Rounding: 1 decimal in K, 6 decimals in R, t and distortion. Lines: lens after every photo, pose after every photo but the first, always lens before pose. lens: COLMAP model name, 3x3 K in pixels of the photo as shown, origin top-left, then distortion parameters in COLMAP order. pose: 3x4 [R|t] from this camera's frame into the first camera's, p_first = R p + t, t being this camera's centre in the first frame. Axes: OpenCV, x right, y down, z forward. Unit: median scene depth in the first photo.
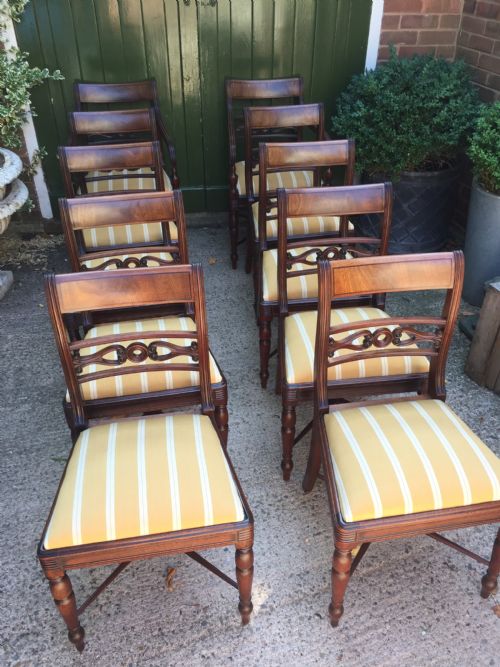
lens RADIAL K [[583.5, 0, 256.5], [0, 583.5, 329.2], [0, 0, 1]] dist [0.065306, -0.099751]
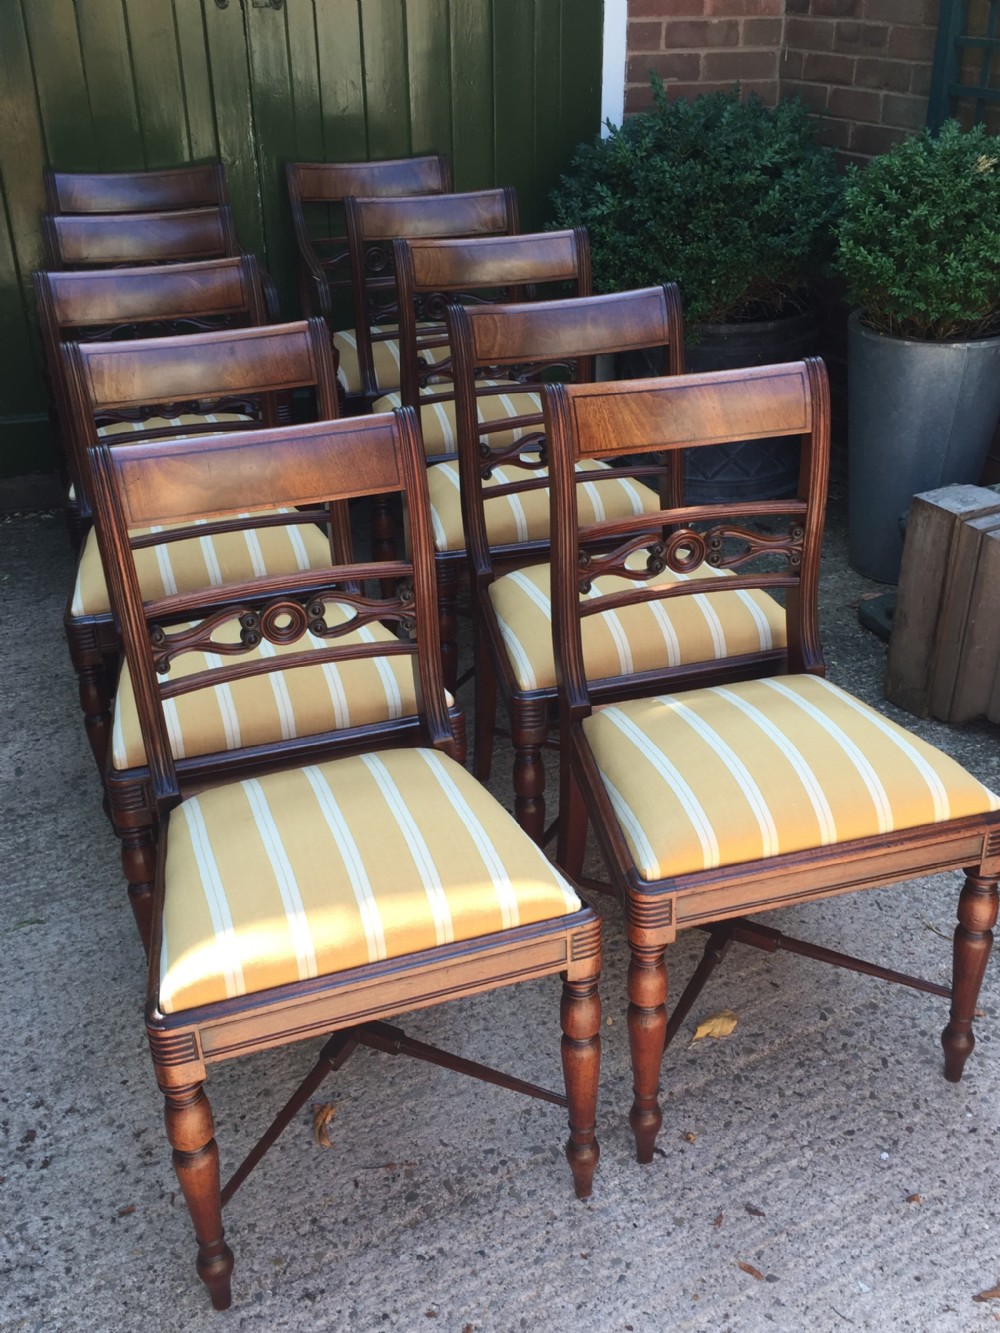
lens RADIAL K [[1368.3, 0, 517.7], [0, 1368.3, 655.8], [0, 0, 1]] dist [0.031469, 0.000000]
pose [[0.990215, -0.081243, 0.113460, -0.087722], [0.094845, 0.988215, -0.120148, 0.209460], [-0.102361, 0.129733, 0.986251, -0.088404]]
